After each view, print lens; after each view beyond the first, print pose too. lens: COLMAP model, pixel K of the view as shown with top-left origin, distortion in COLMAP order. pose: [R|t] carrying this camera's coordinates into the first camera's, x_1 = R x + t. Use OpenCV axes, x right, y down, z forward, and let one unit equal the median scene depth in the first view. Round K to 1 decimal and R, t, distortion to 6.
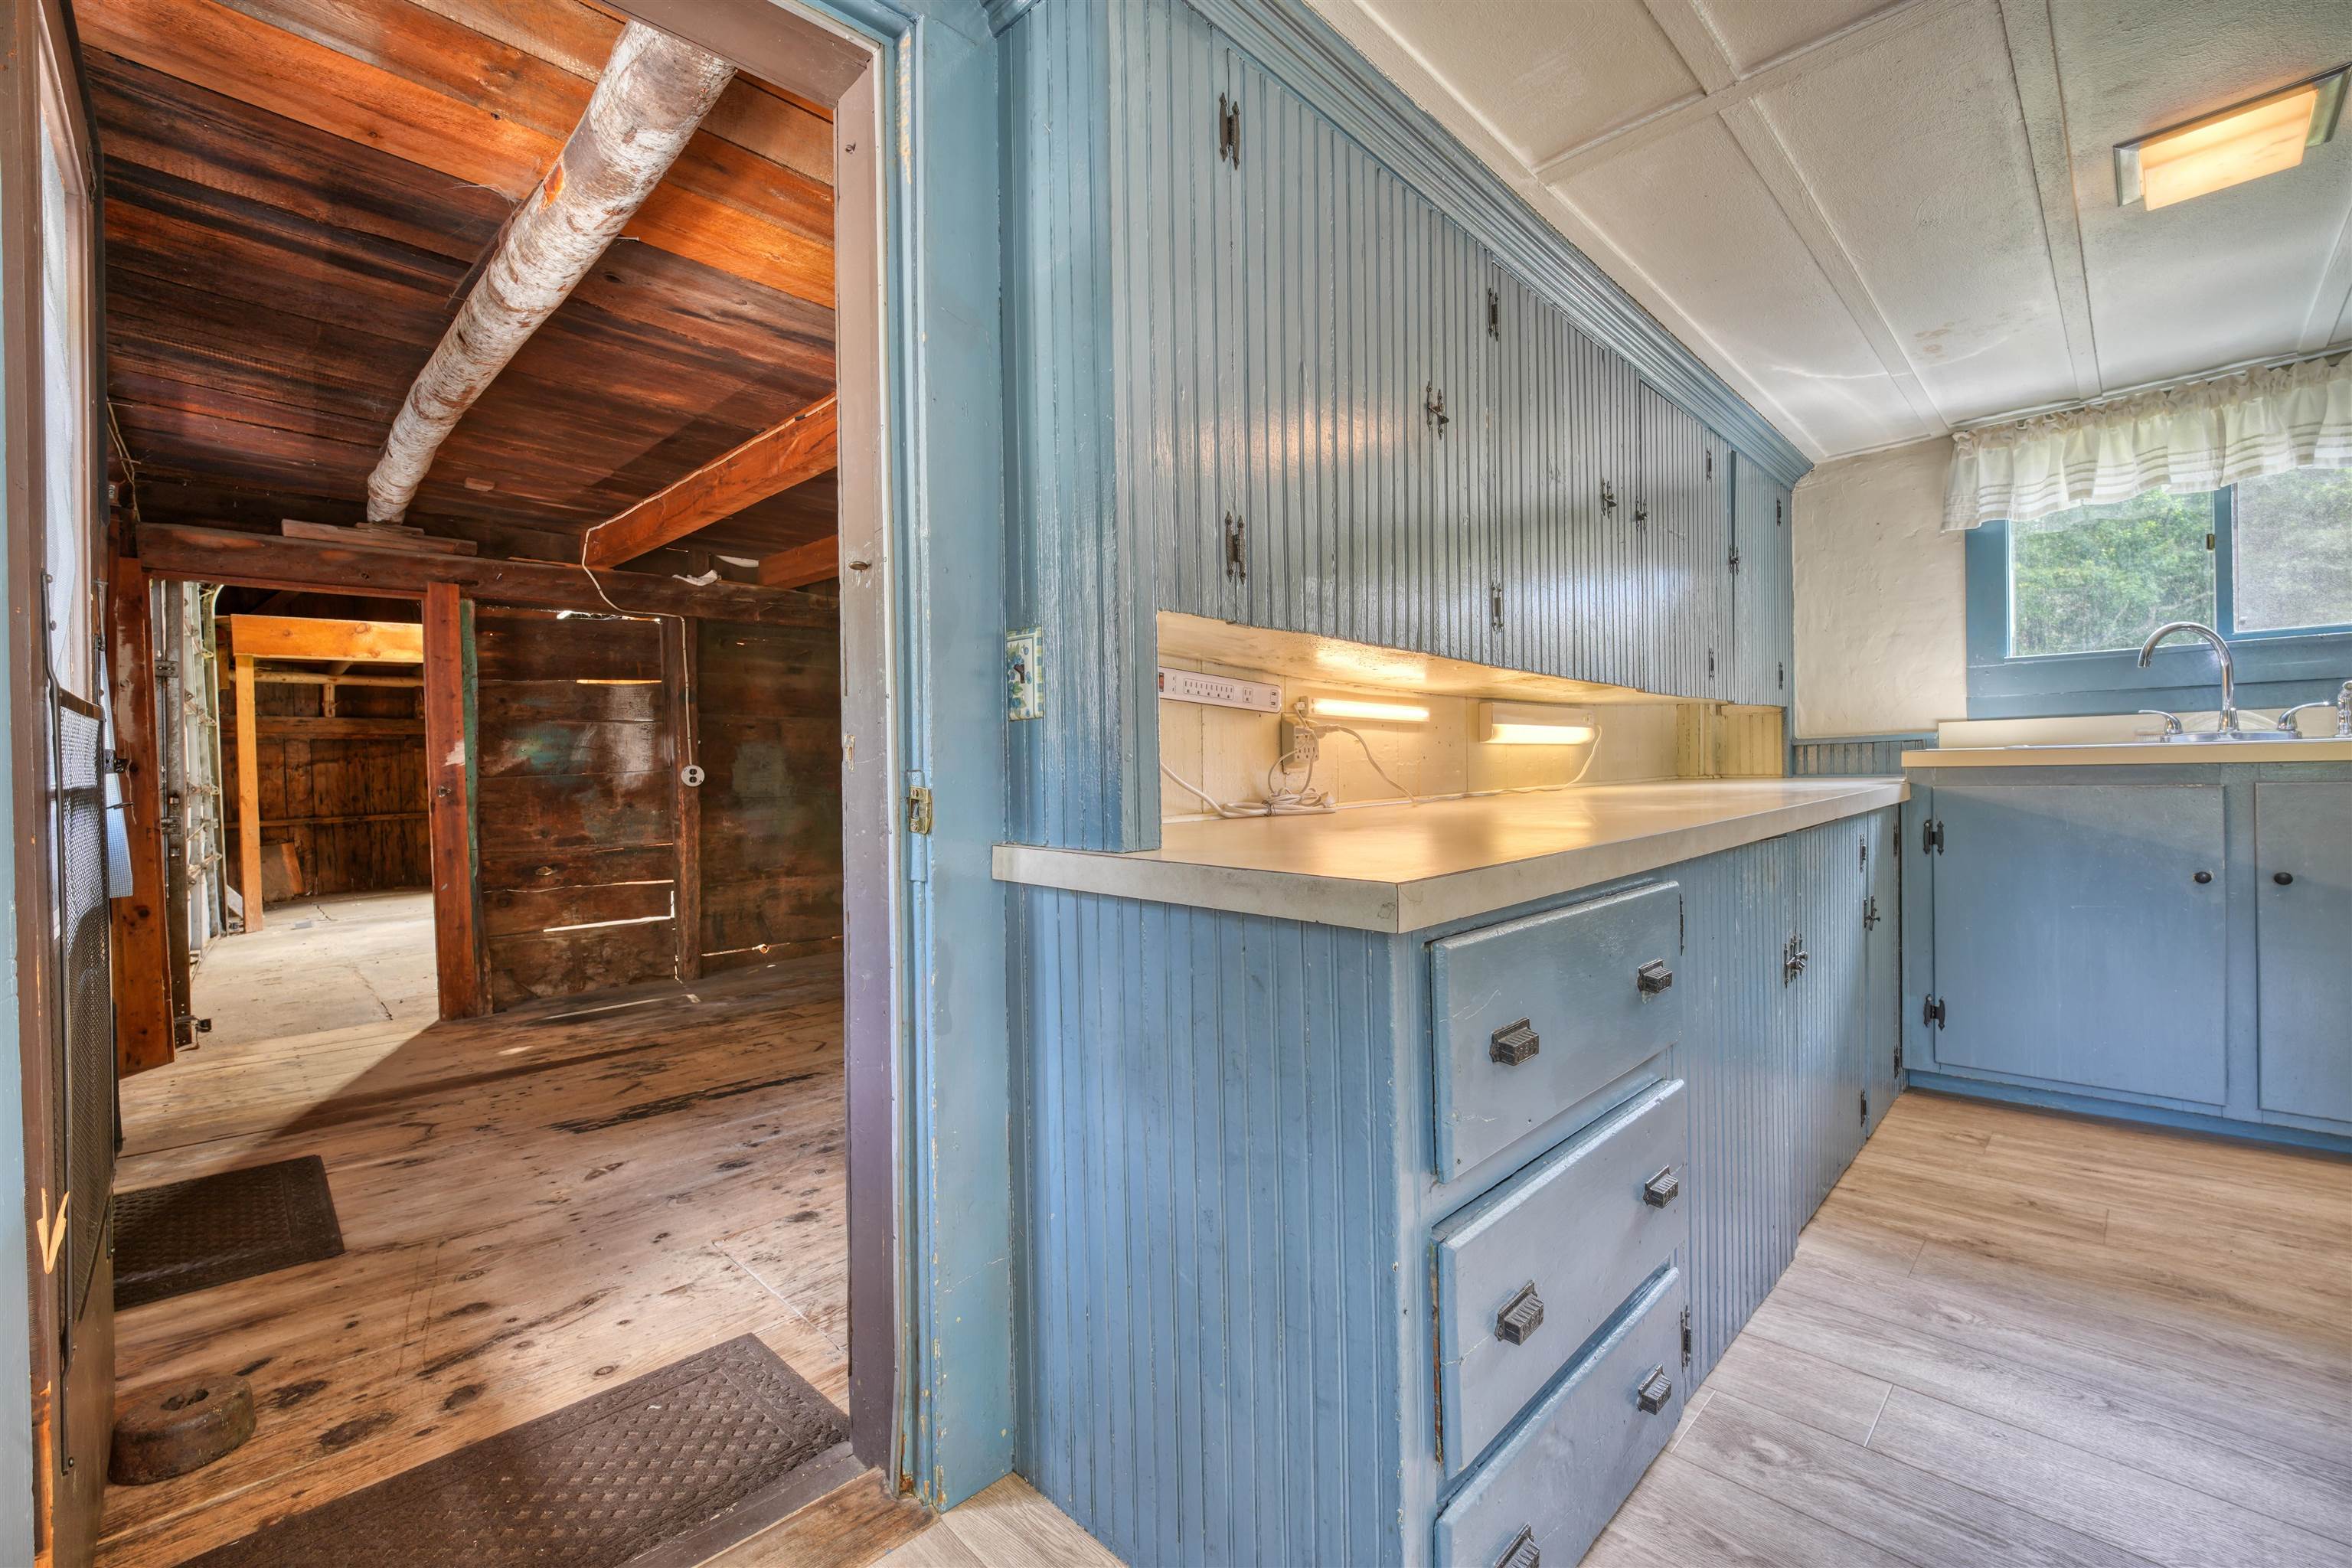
lens RADIAL K [[952.7, 0, 1163.7], [0, 952.7, 784.2], [0, 0, 1]] dist [-0.027476, -0.000244]
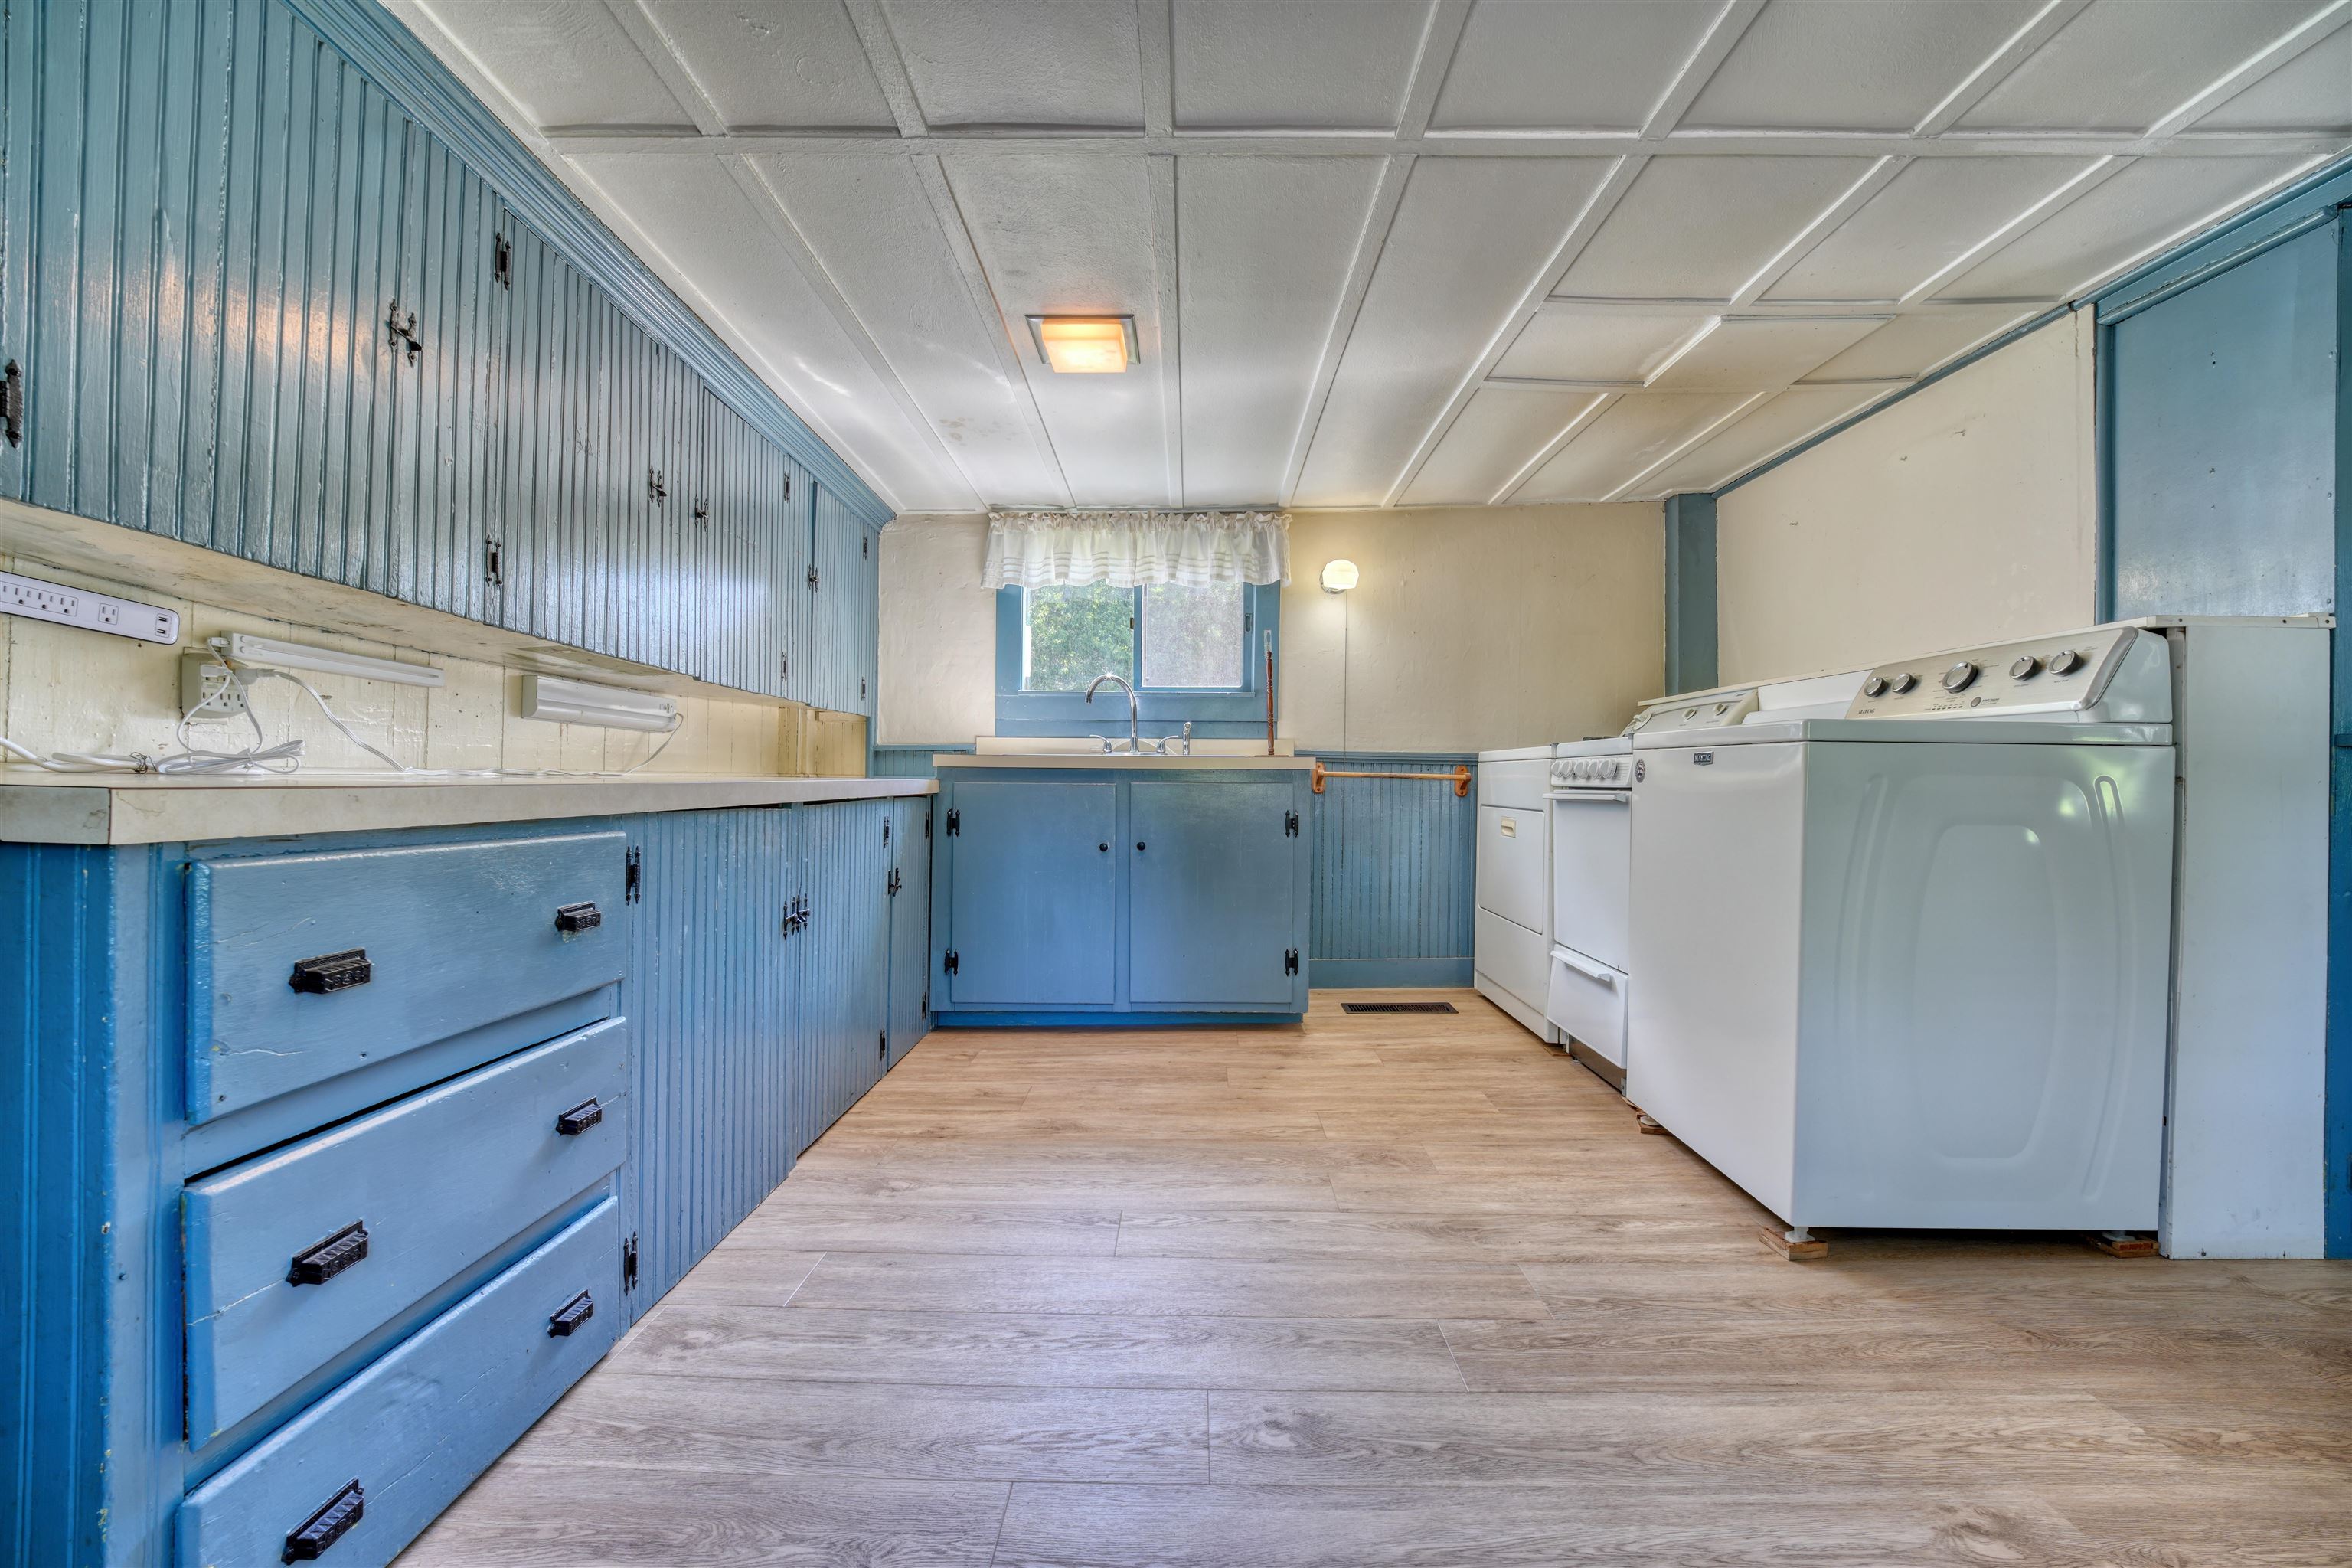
lens RADIAL K [[952.7, 0, 1178.0], [0, 952.7, 779.7], [0, 0, 1]] dist [-0.027476, -0.000244]
pose [[0.692004, 0.034585, 0.721065, 0.133064], [-0.014038, 0.999308, -0.034458, 0.047402], [-0.721757, 0.013723, 0.692010, -0.128849]]
